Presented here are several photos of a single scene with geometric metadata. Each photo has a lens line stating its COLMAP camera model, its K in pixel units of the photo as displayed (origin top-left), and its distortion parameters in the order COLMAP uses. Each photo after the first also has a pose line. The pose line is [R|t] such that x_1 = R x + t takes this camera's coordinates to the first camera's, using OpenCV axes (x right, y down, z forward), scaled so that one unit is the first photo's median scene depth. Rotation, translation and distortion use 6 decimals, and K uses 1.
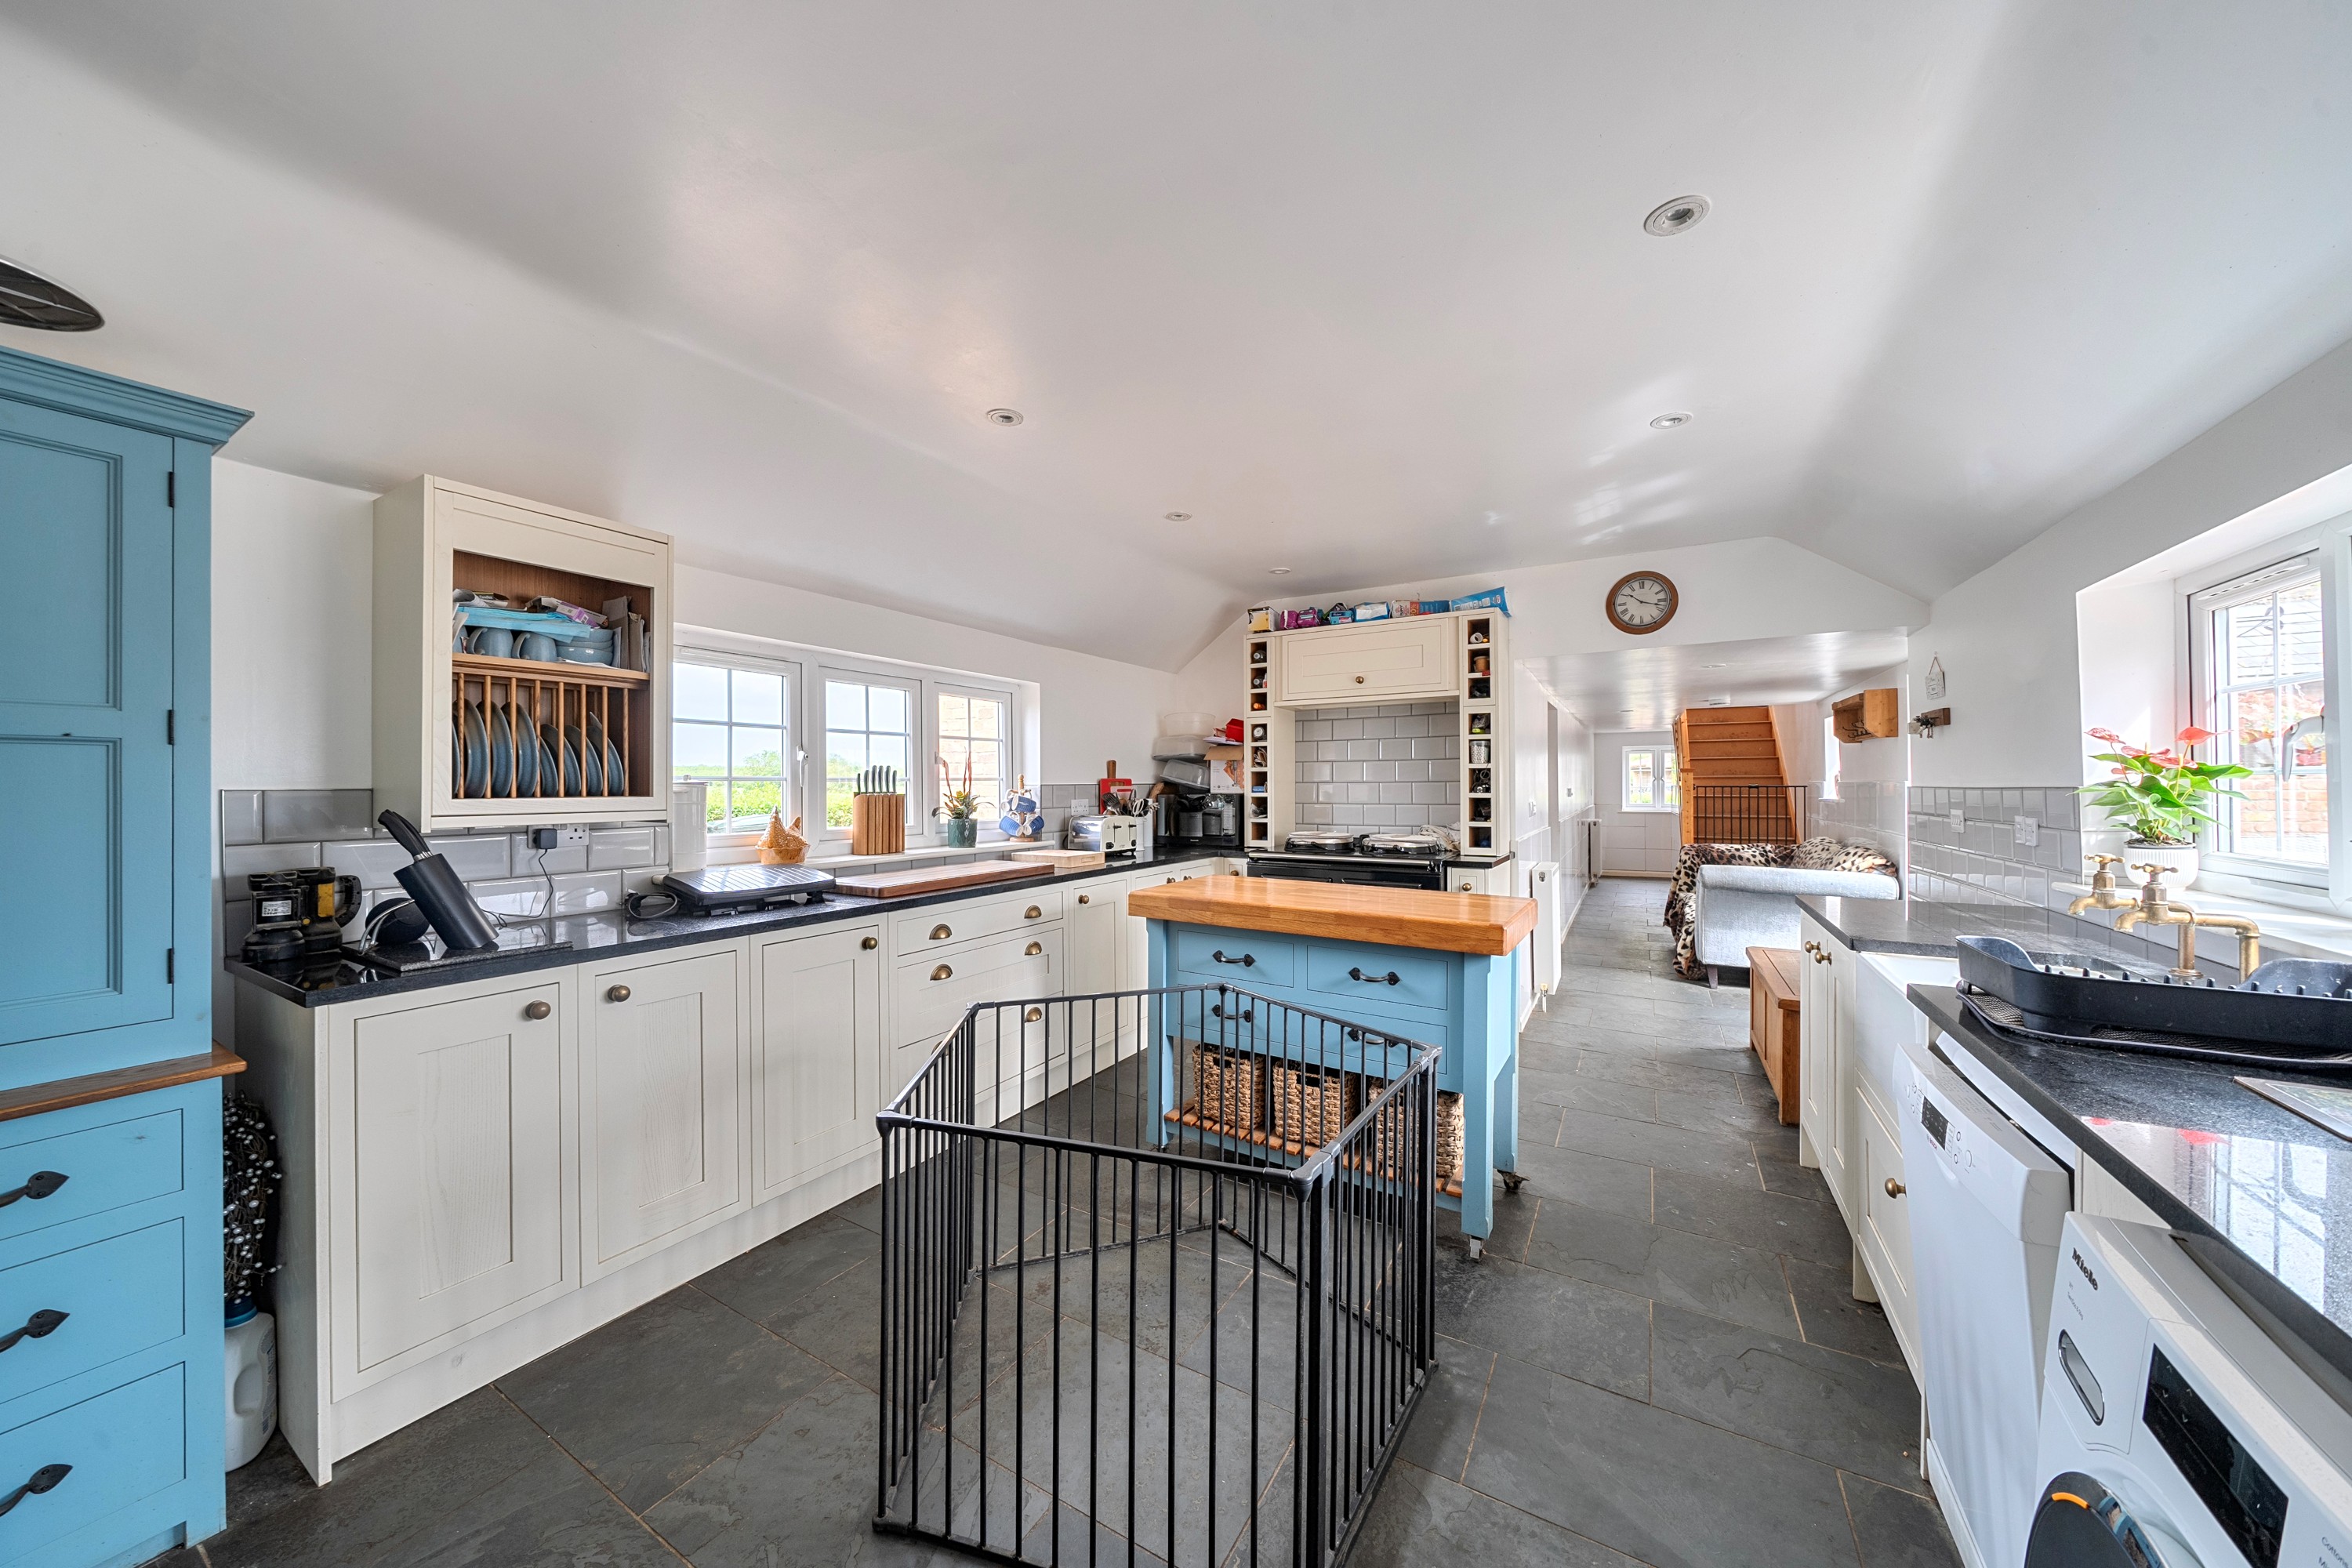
lens RADIAL K [[805.9, 0, 1165.6], [0, 805.9, 784.3], [0, 0, 1]] dist [-0.002457, -0.000007]
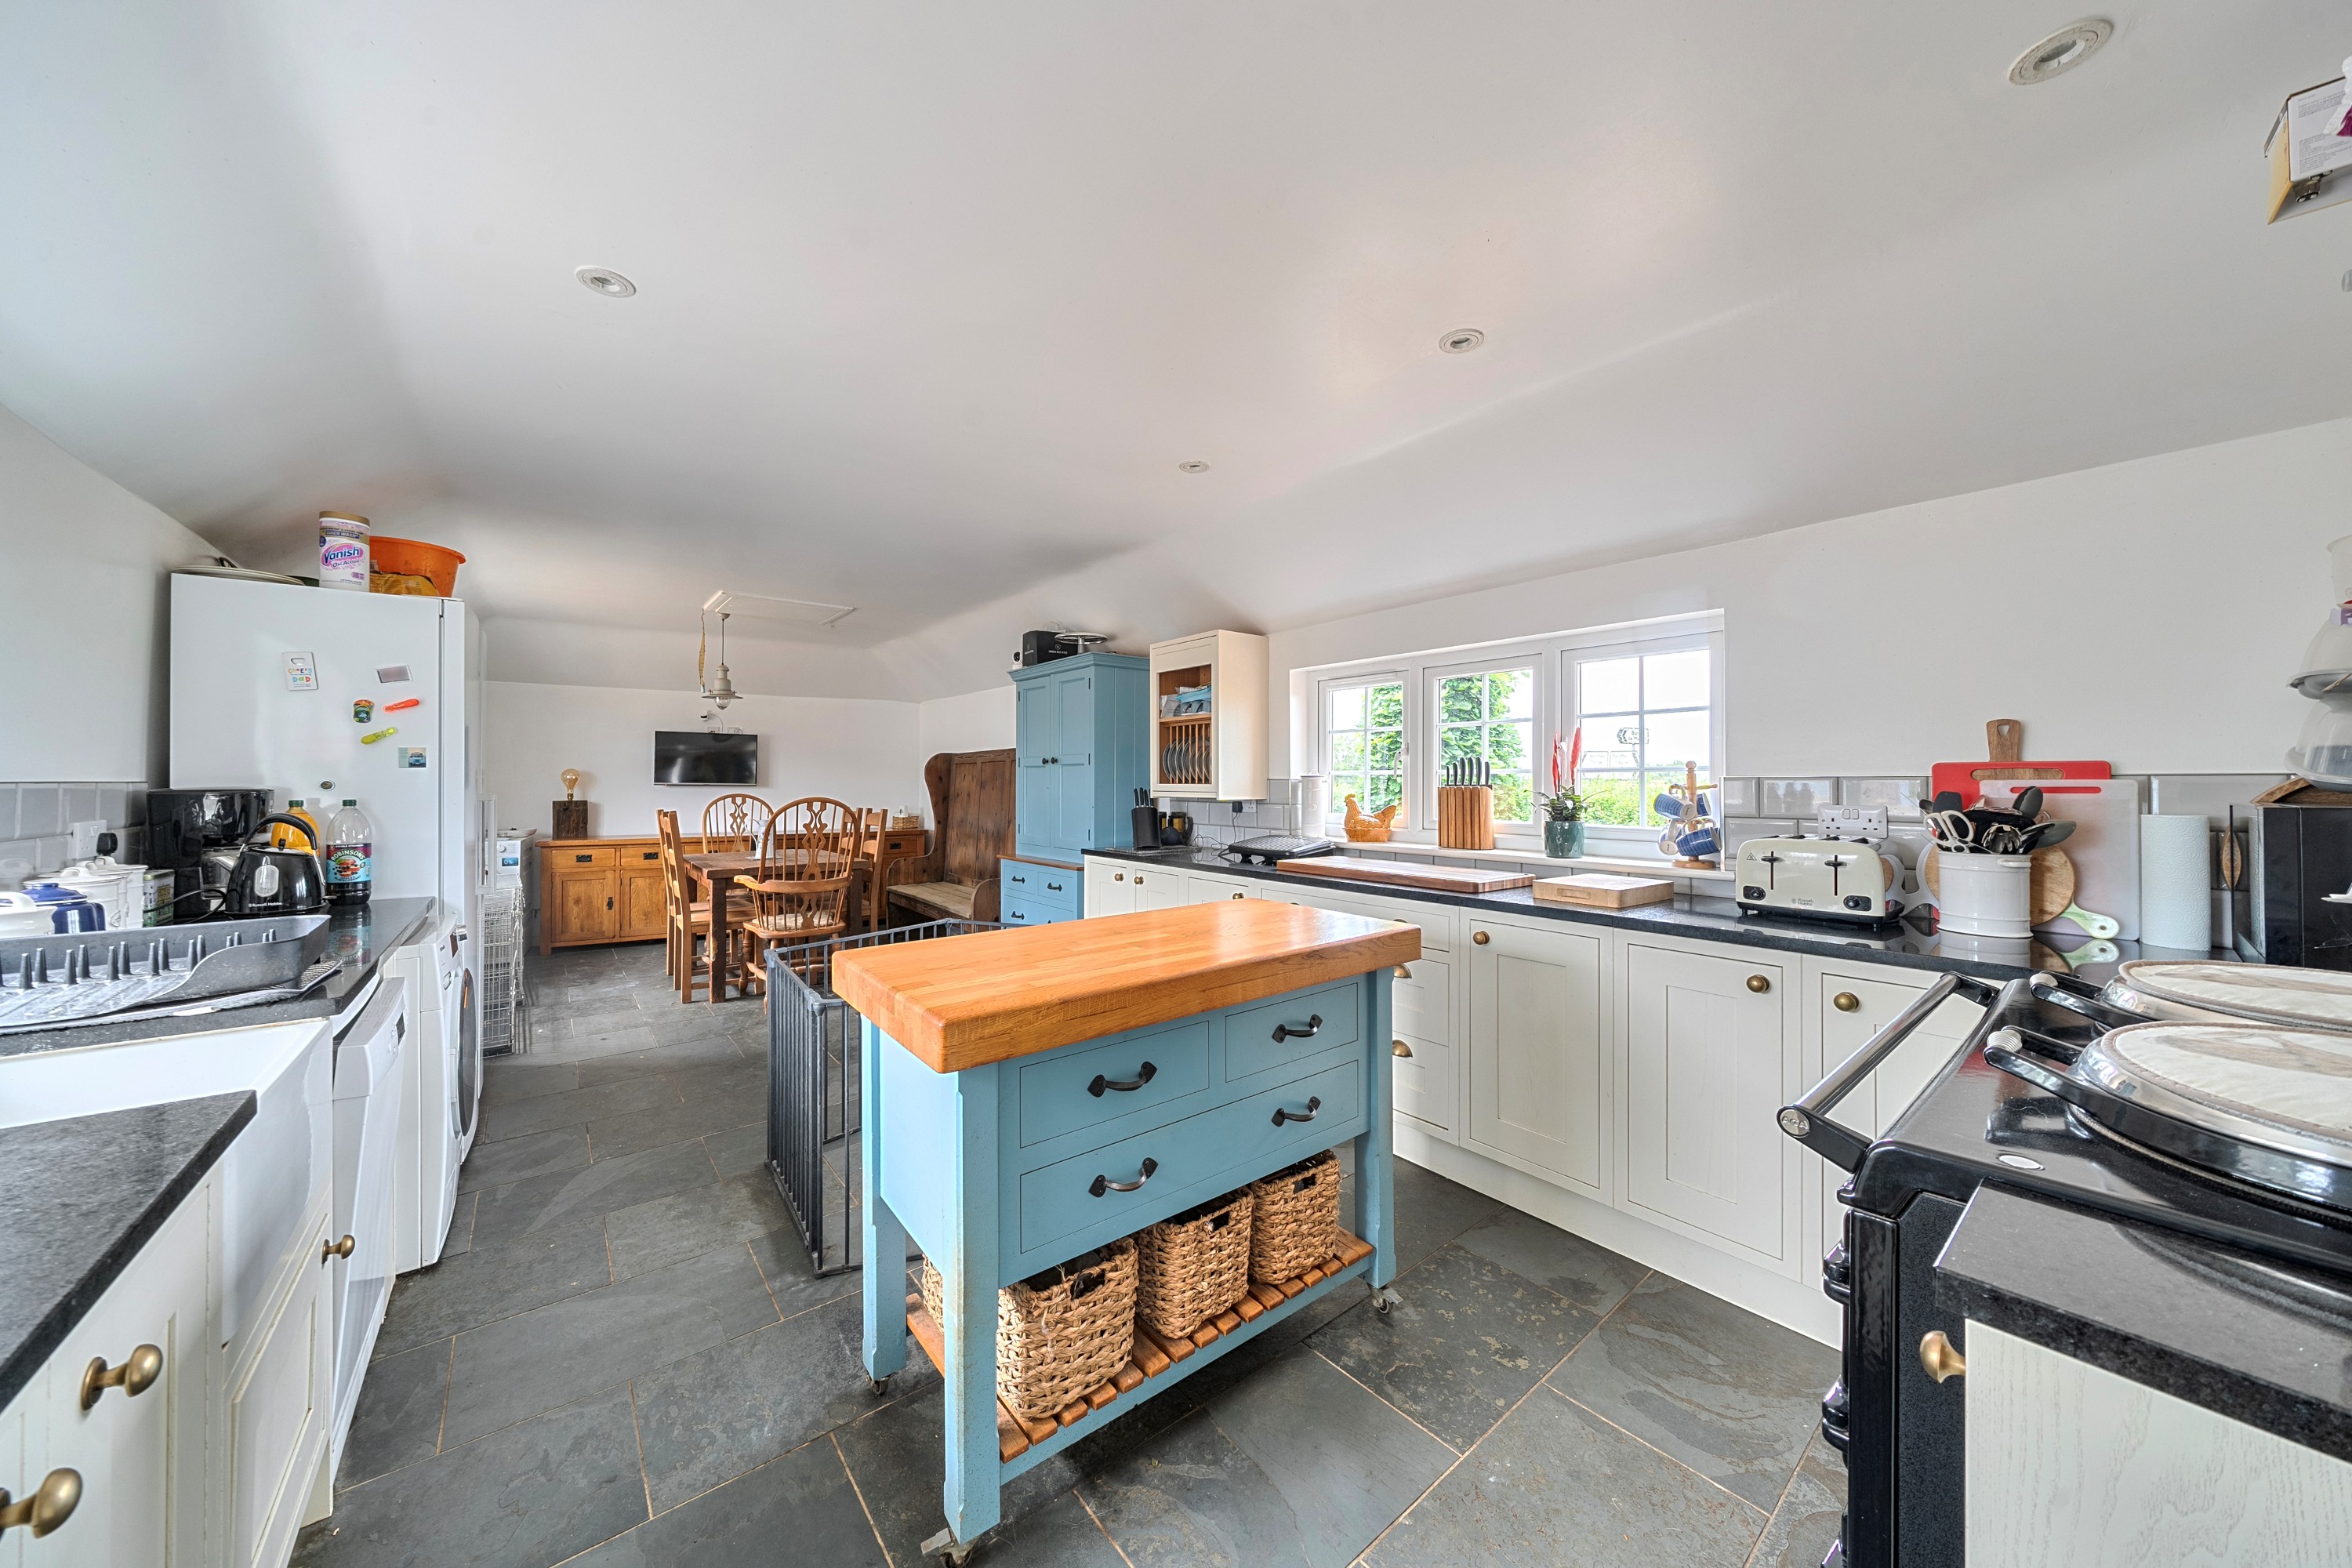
lens RADIAL K [[805.9, 0, 1184.5], [0, 805.9, 776.7], [0, 0, 1]] dist [-0.002457, -0.000007]
pose [[-0.341852, -0.002086, -0.939751, 0.677398], [-0.000107, 0.999998, -0.002181, 0.002270], [0.939754, -0.000646, -0.341852, 1.029481]]
